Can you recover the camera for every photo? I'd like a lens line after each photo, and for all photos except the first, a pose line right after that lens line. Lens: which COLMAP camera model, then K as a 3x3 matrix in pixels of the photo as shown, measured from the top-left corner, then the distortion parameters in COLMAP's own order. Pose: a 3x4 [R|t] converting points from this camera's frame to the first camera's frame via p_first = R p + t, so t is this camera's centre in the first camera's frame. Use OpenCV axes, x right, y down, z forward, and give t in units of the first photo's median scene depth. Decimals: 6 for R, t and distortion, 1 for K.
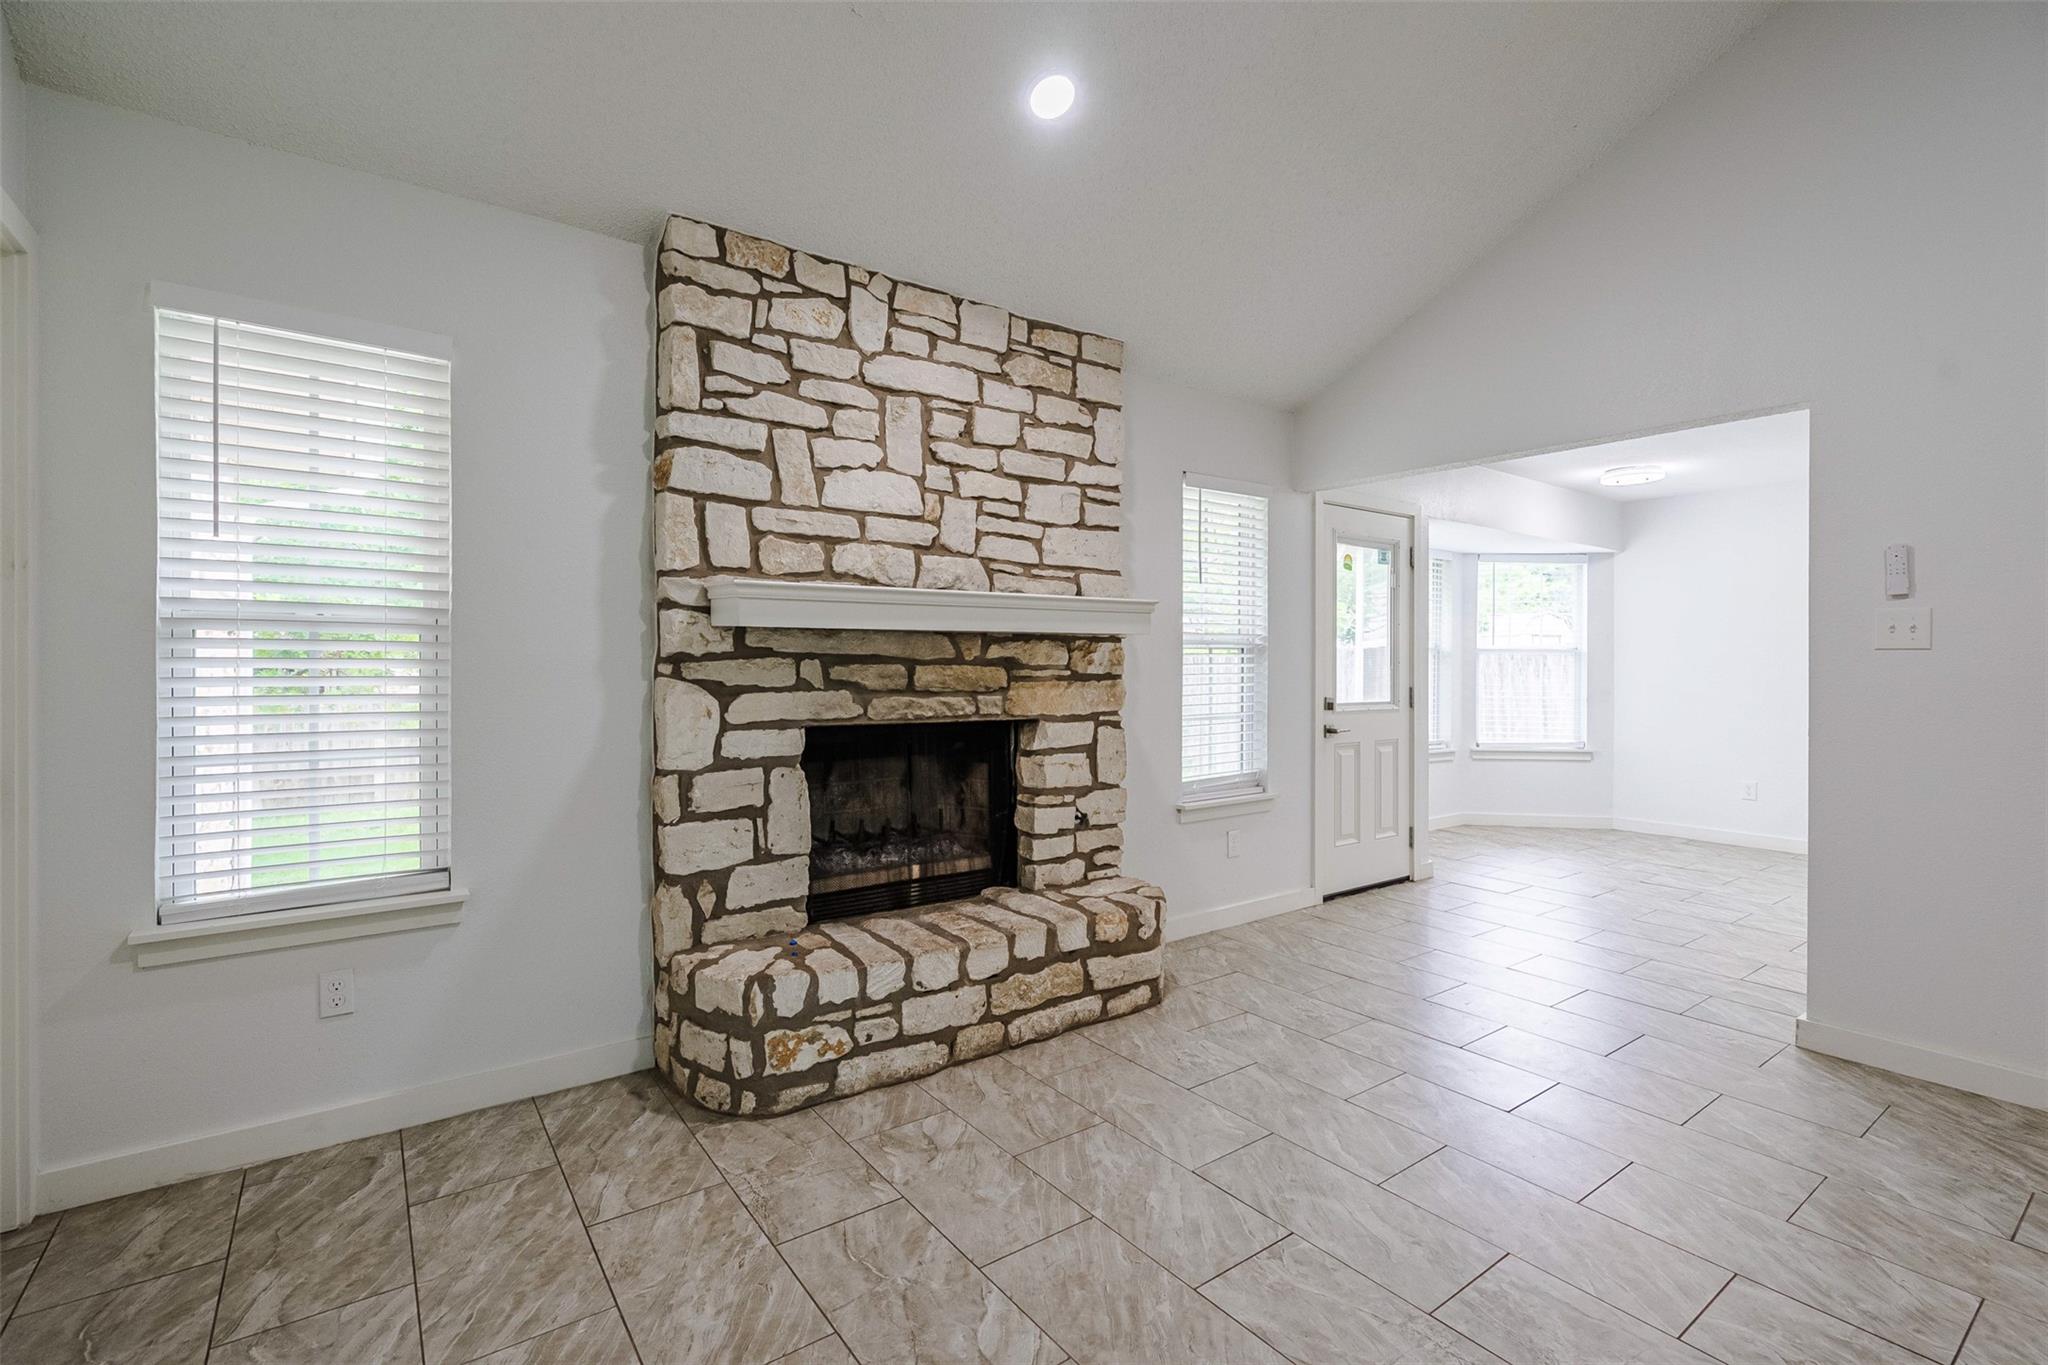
lens RADIAL K [[923.9, 0, 1028.6], [0, 923.9, 668.9], [0, 0, 1]] dist [-0.012587, 0.005629]
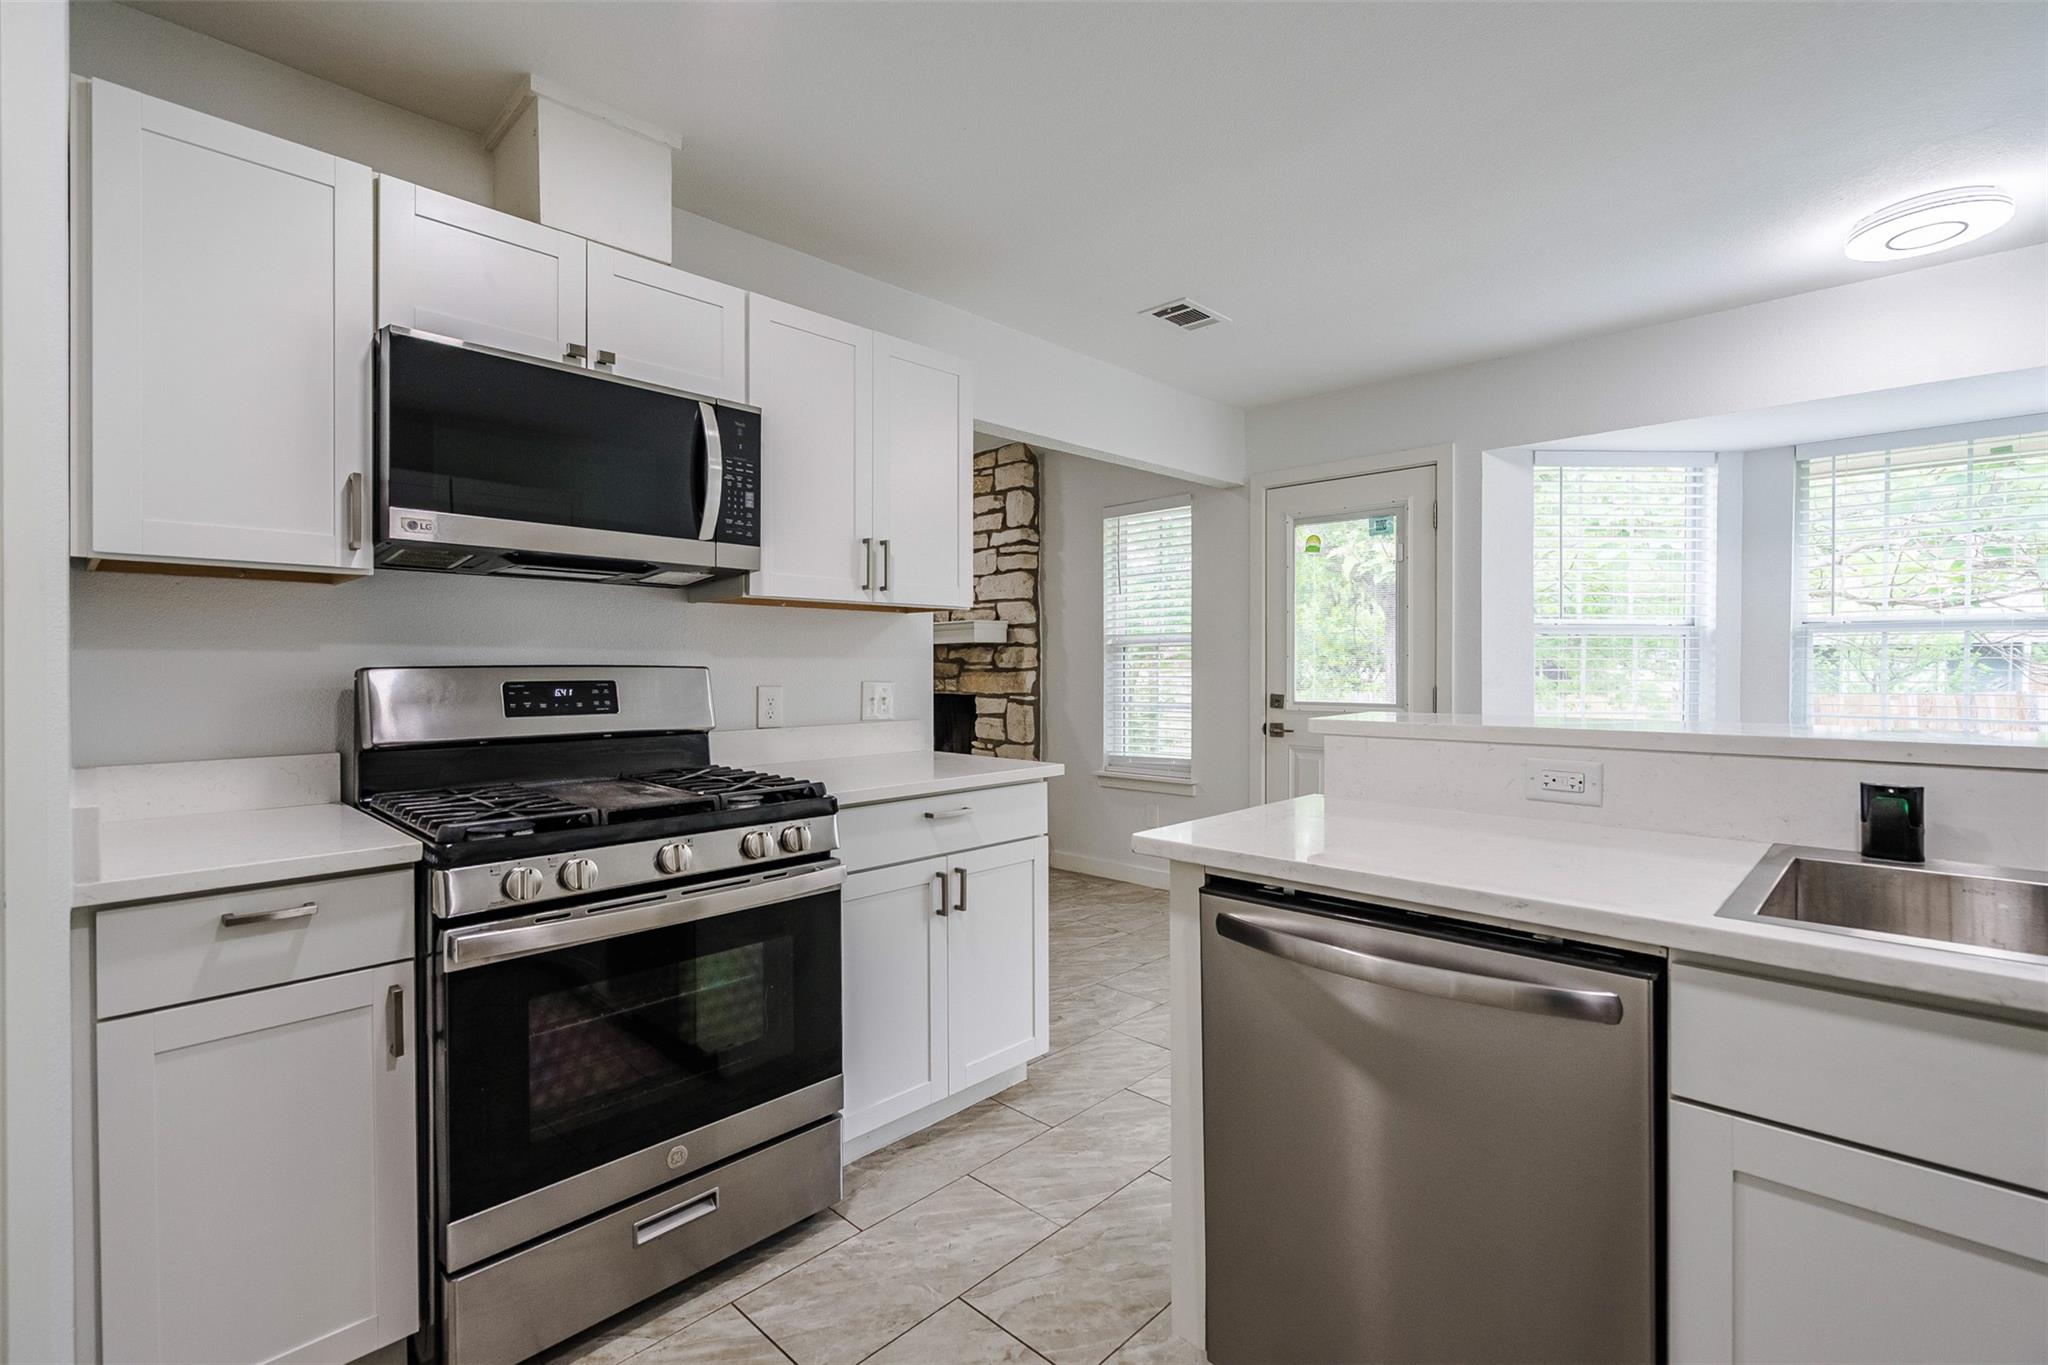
lens RADIAL K [[926.6, 0, 1027.5], [0, 926.6, 666.5], [0, 0, 1]] dist [-0.002464, 0.000447]
pose [[0.172737, -0.001772, -0.984966, 1.879390], [-0.001066, 0.999997, -0.001986, 0.007401], [0.984967, 0.001393, 0.172734, 0.912751]]
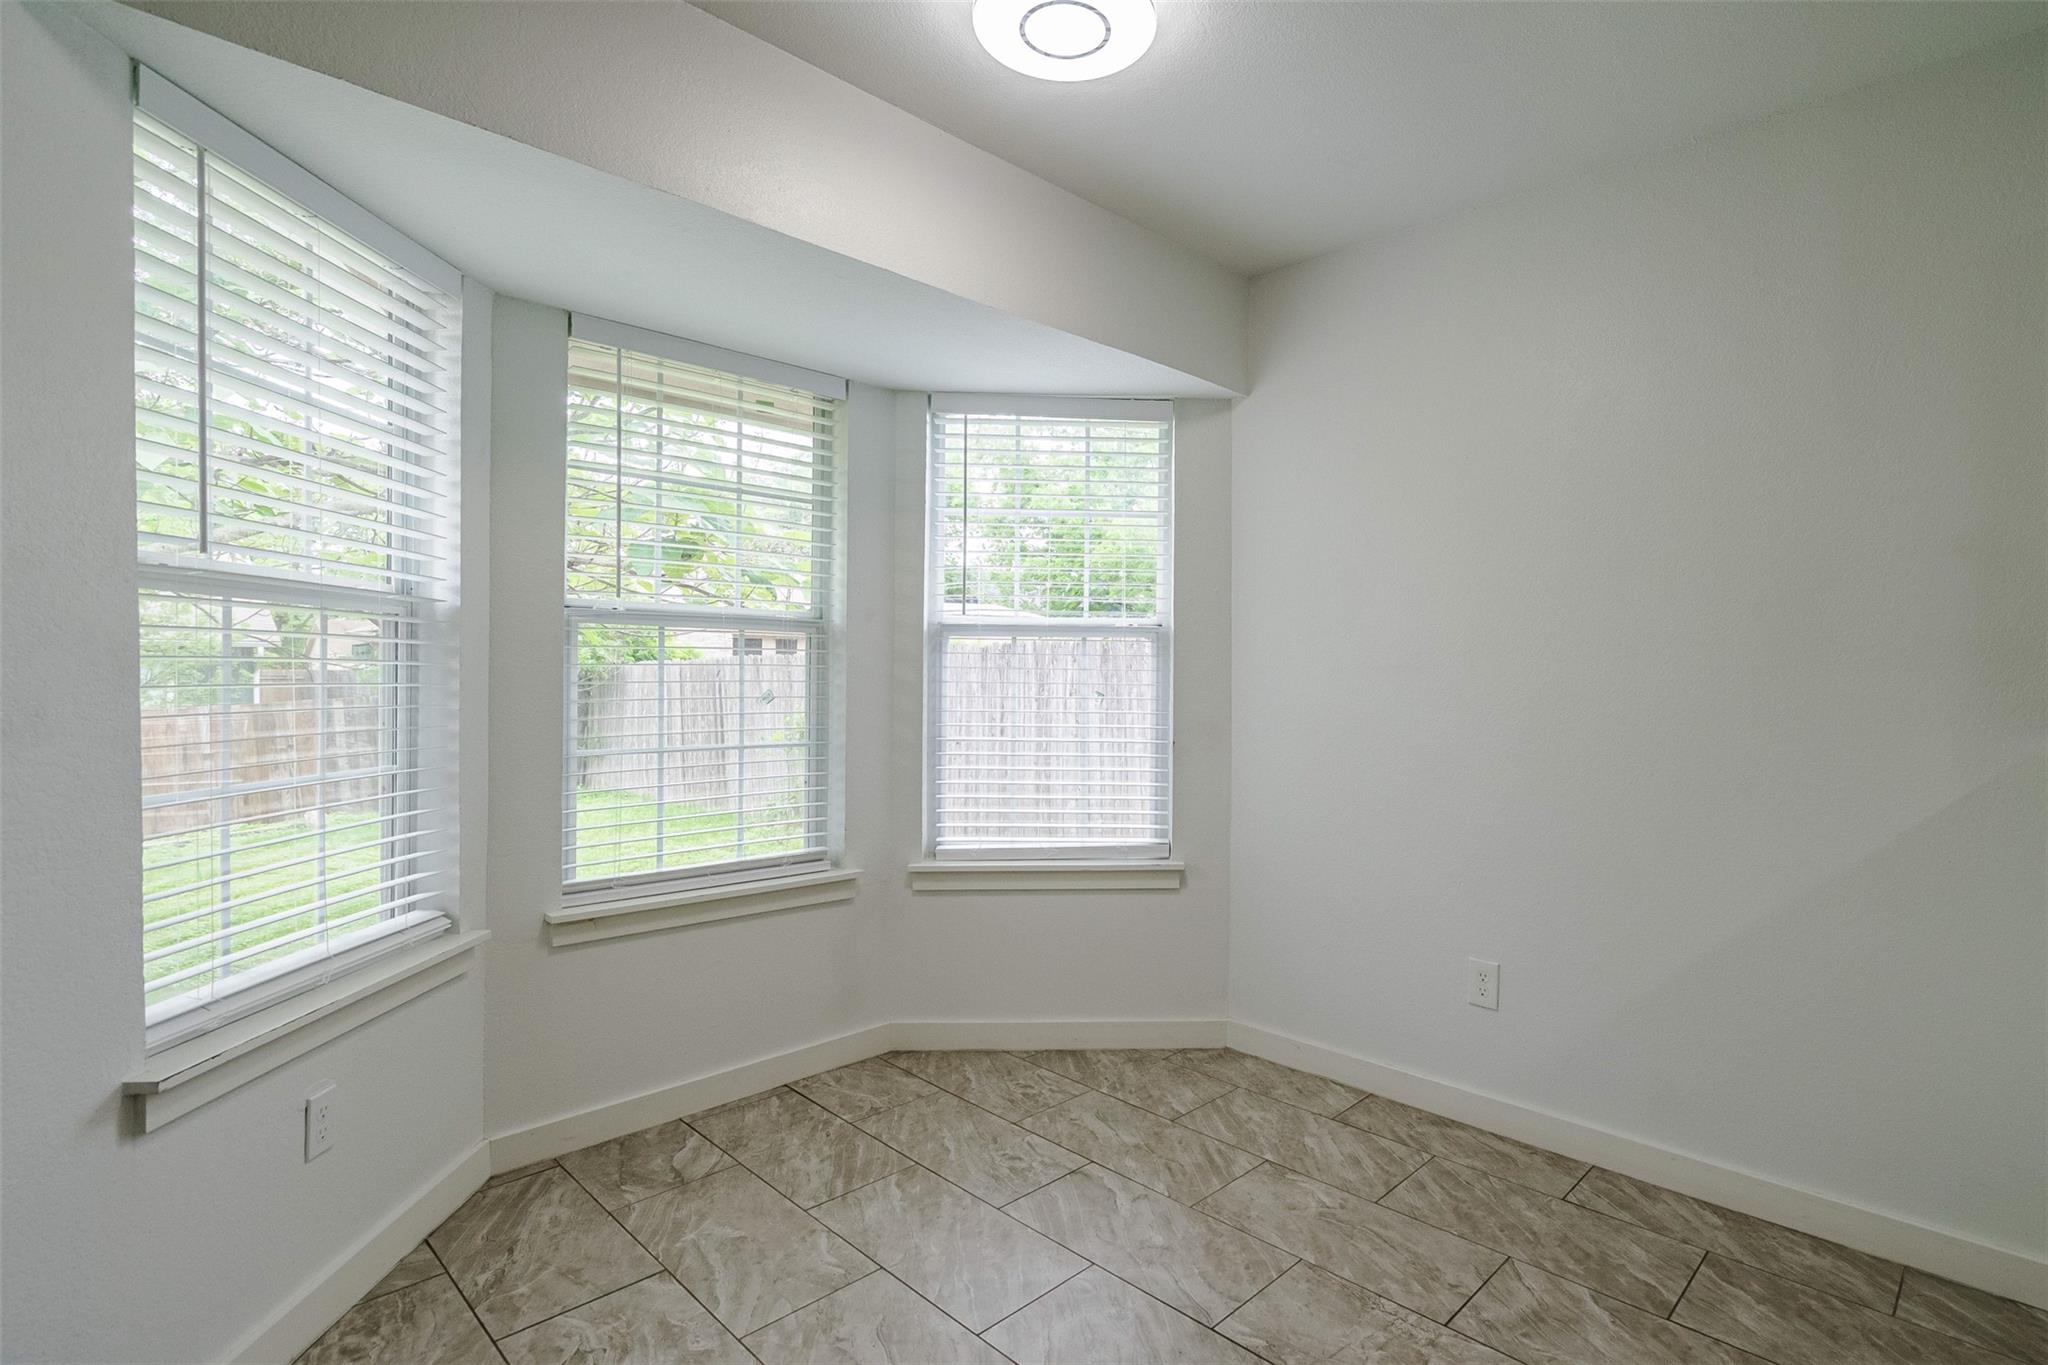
lens RADIAL K [[994.7, 0, 1124.4], [0, 994.7, 681.8], [0, 0, 1]] dist [-0.001816, 0.000149]
pose [[0.981616, 0.000089, 0.190869, 1.130427], [-0.001064, 0.999987, 0.005003, 0.006781], [-0.190866, -0.005114, 0.981603, 1.250709]]
